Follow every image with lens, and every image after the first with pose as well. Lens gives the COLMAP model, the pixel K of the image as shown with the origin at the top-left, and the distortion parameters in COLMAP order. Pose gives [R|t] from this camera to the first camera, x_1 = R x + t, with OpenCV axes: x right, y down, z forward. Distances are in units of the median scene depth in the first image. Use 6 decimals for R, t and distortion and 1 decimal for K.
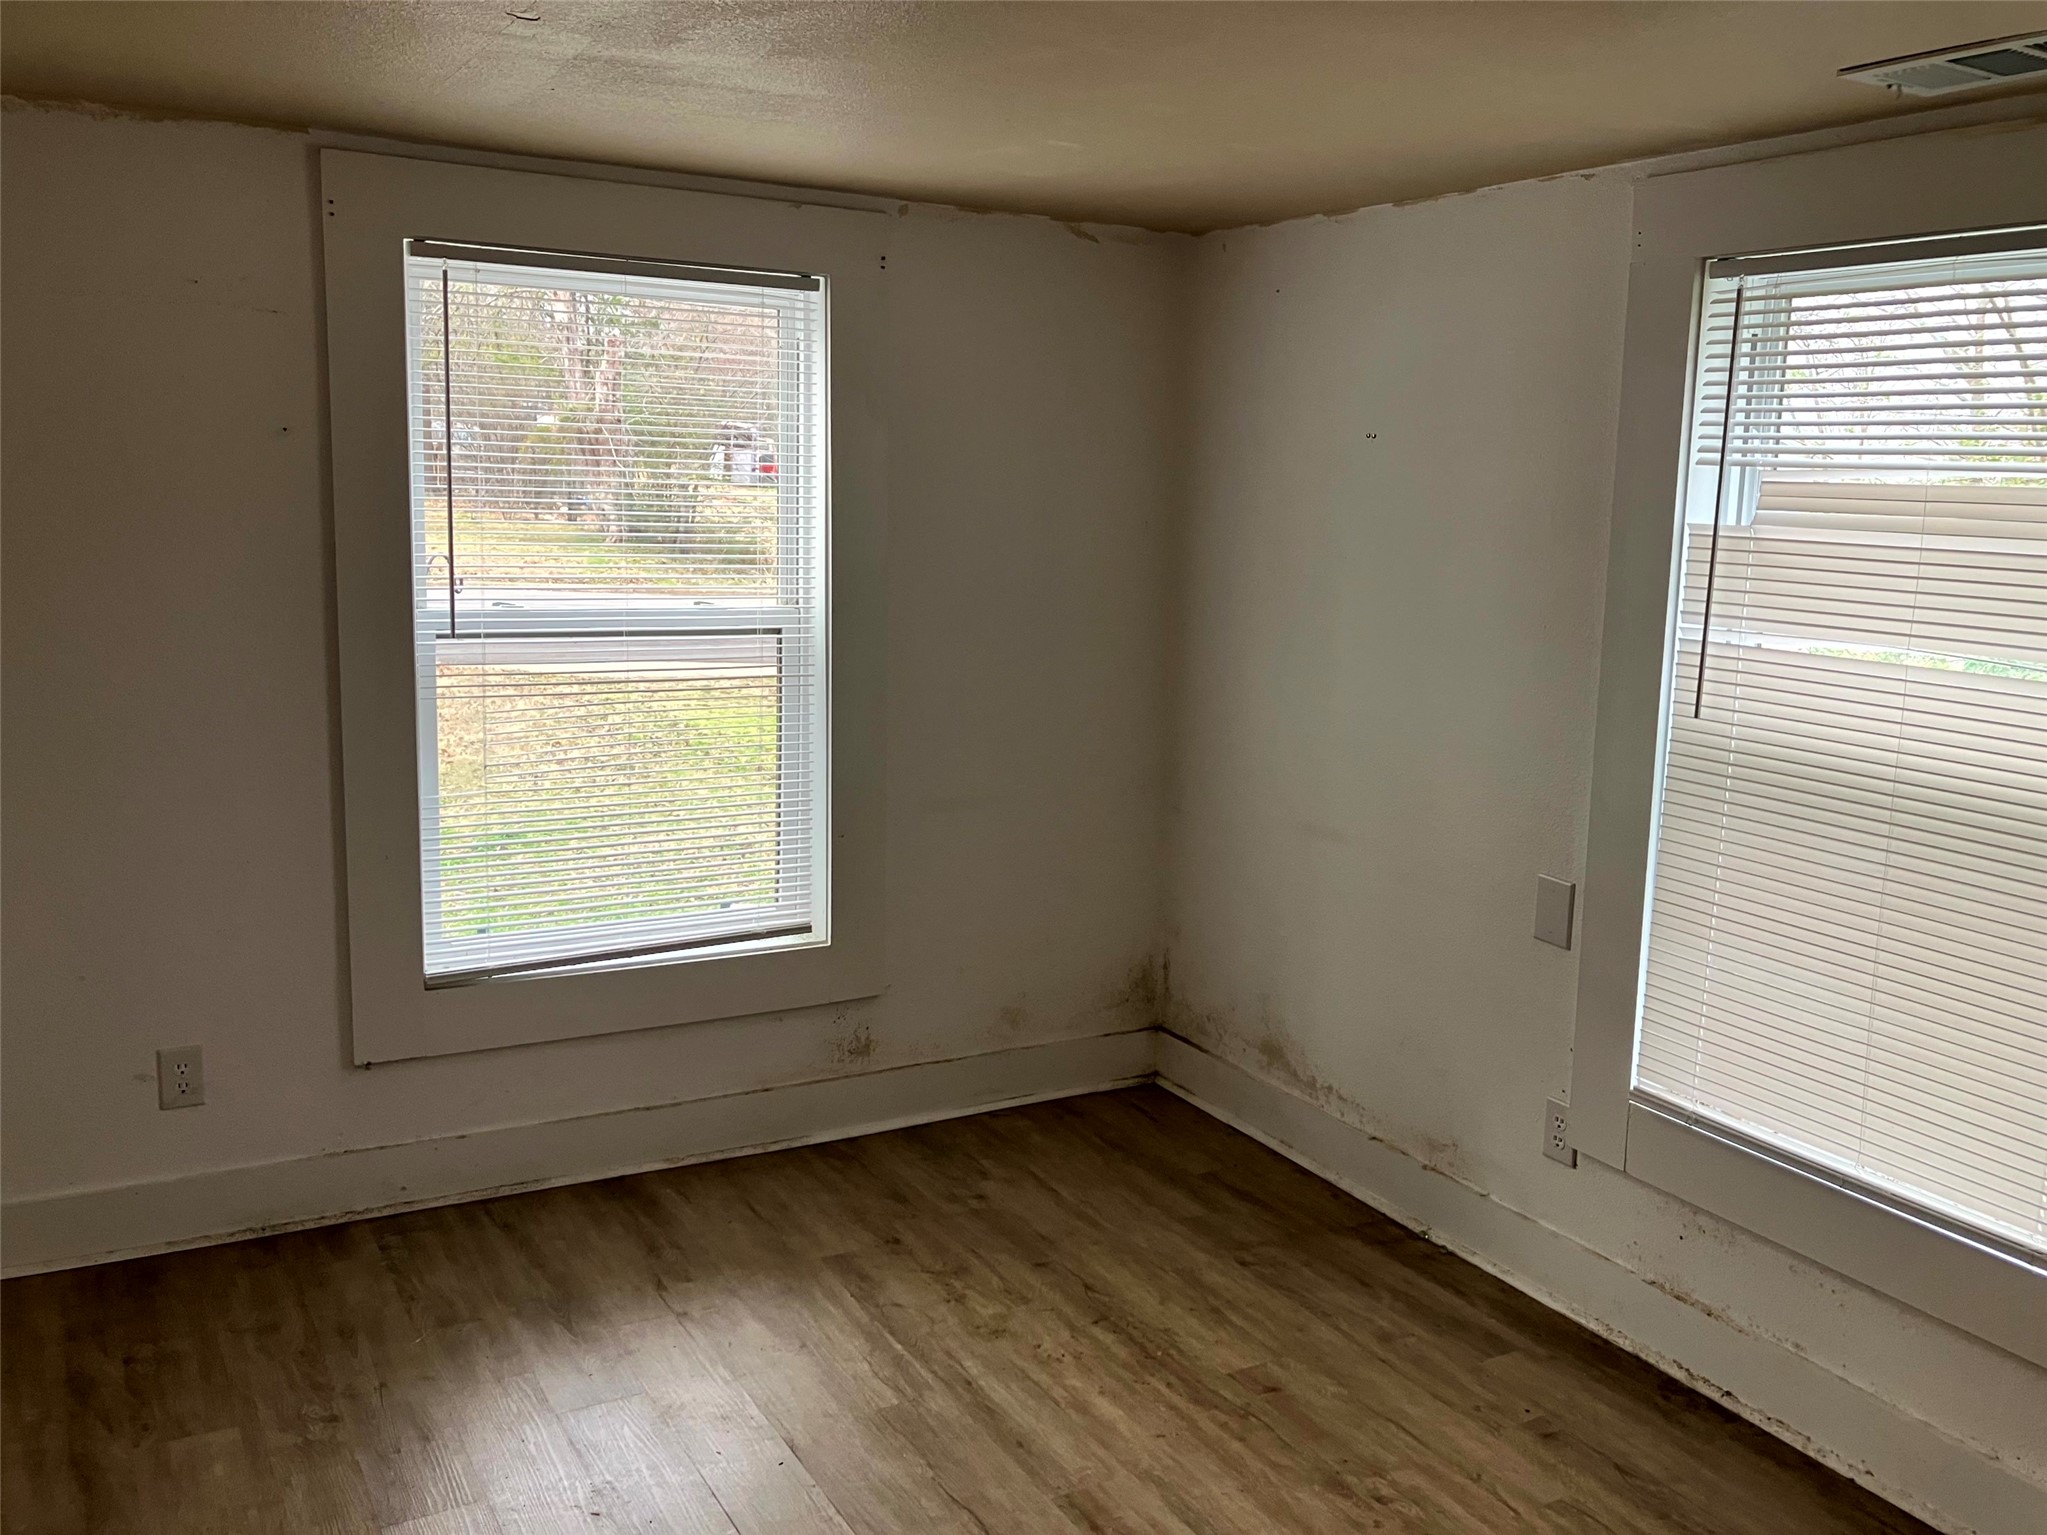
lens RADIAL K [[1682.8, 0, 1018.0], [0, 1682.8, 754.8], [0, 0, 1]] dist [0.057421, -0.055416]
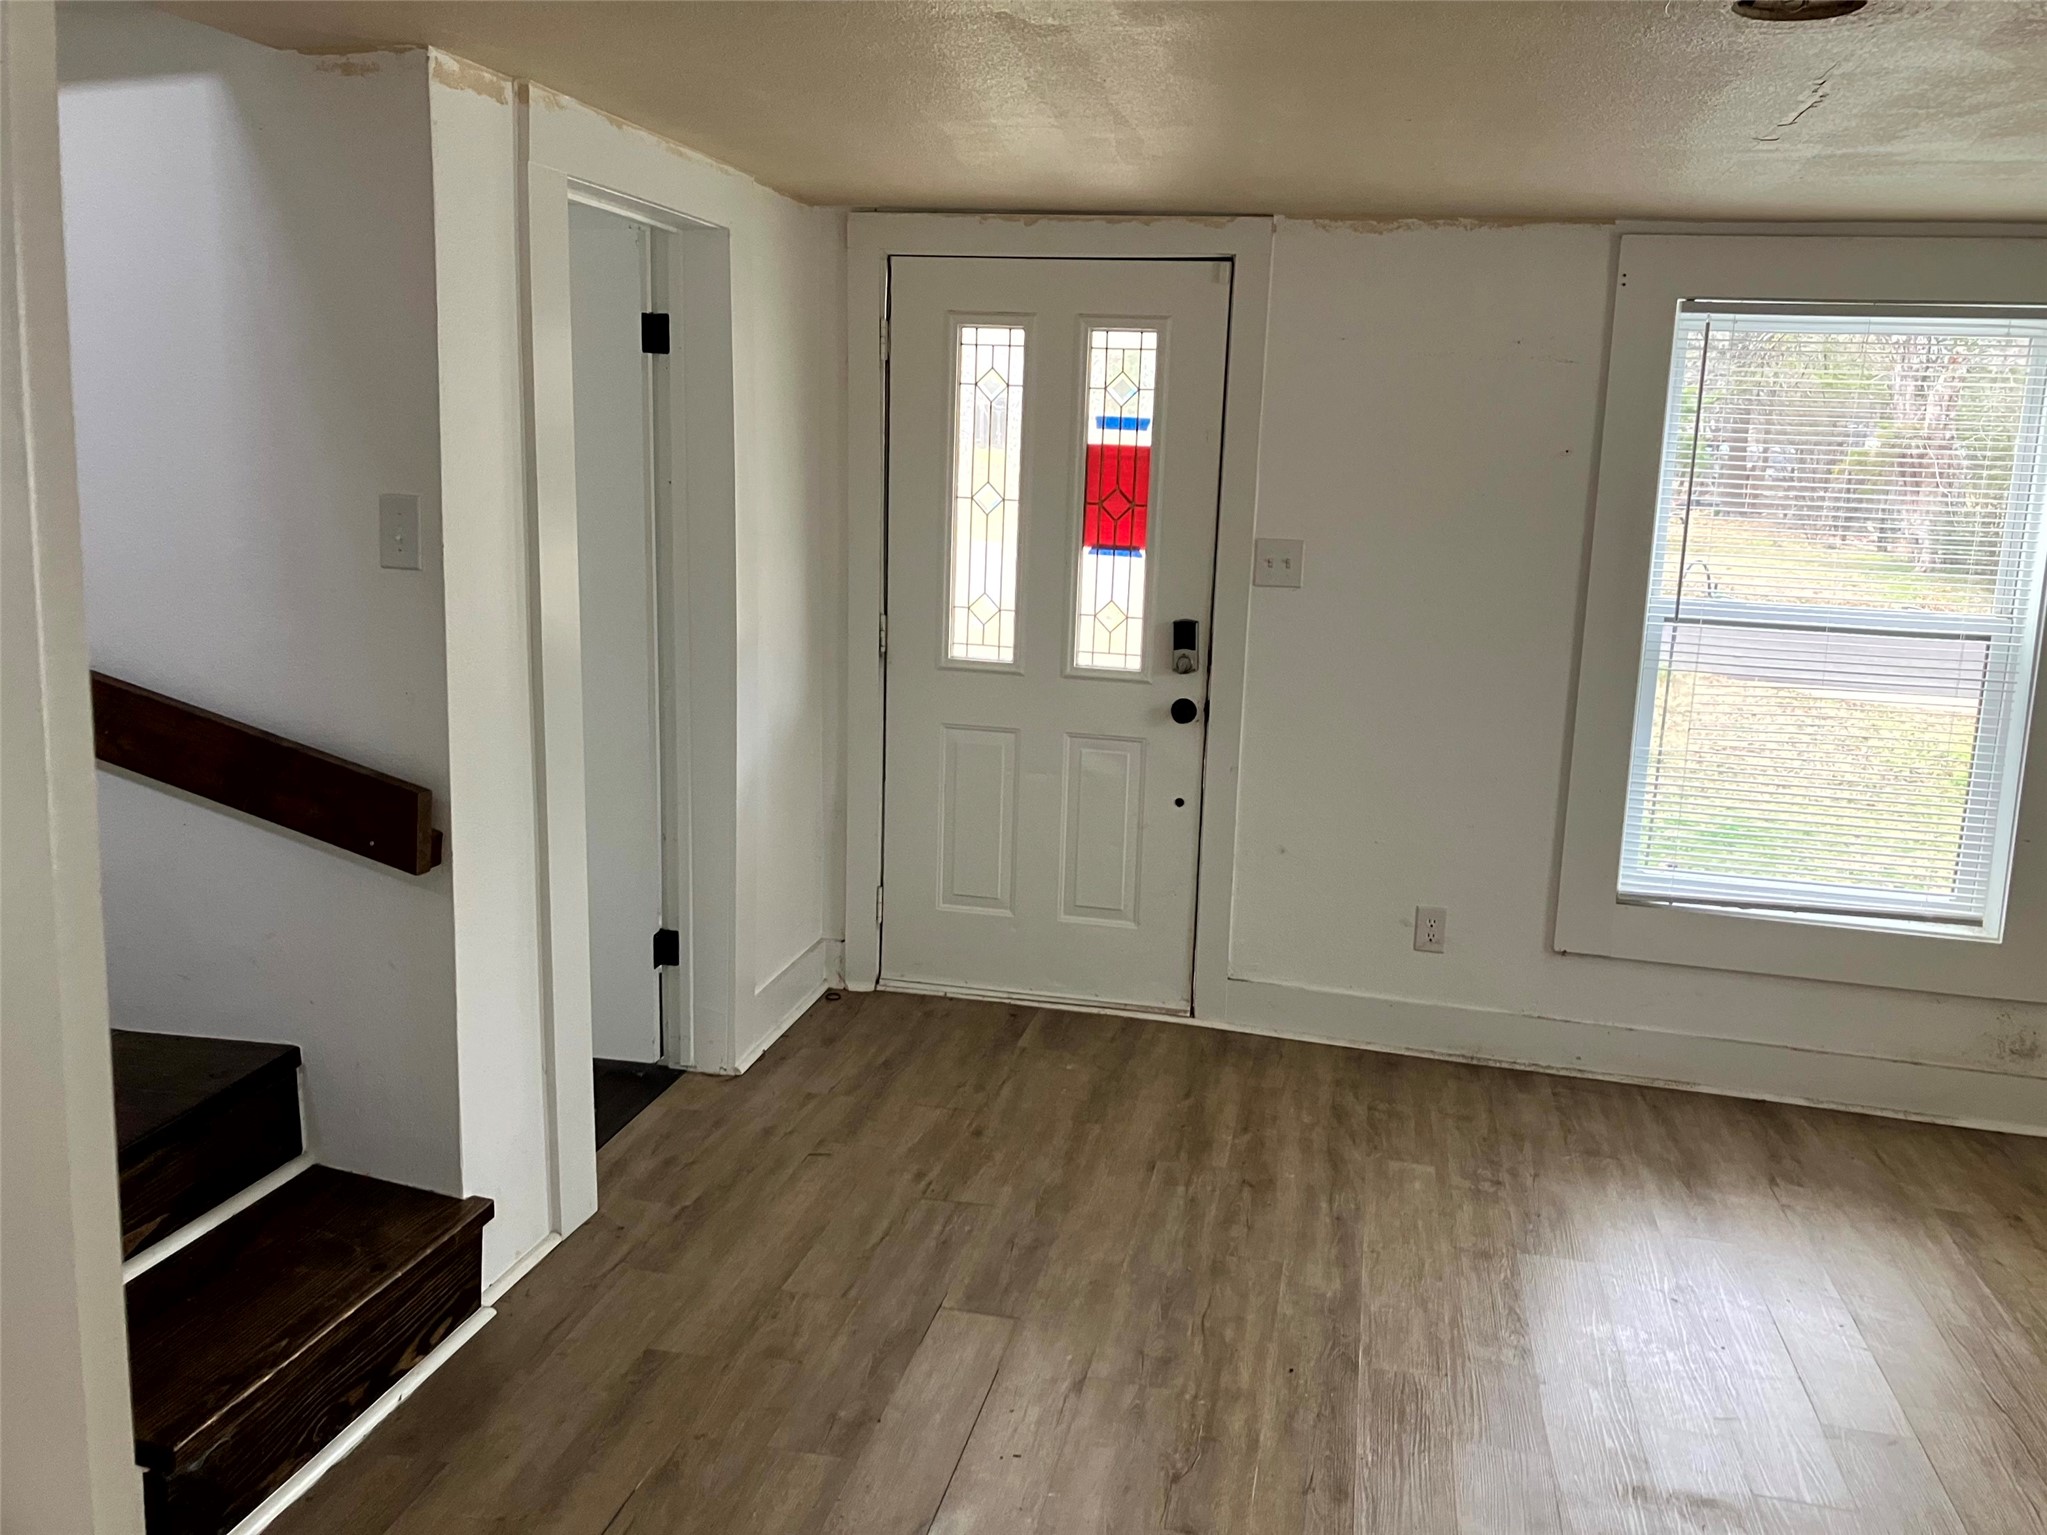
lens RADIAL K [[1741.6, 0, 1023.5], [0, 1741.6, 767.5], [0, 0, 1]] dist [-0.008180, 0.005277]
pose [[0.748253, 0.116601, -0.653086, 0.147395], [-0.123425, 0.991713, 0.035648, 0.049723], [0.651831, 0.053934, 0.756444, -0.252014]]
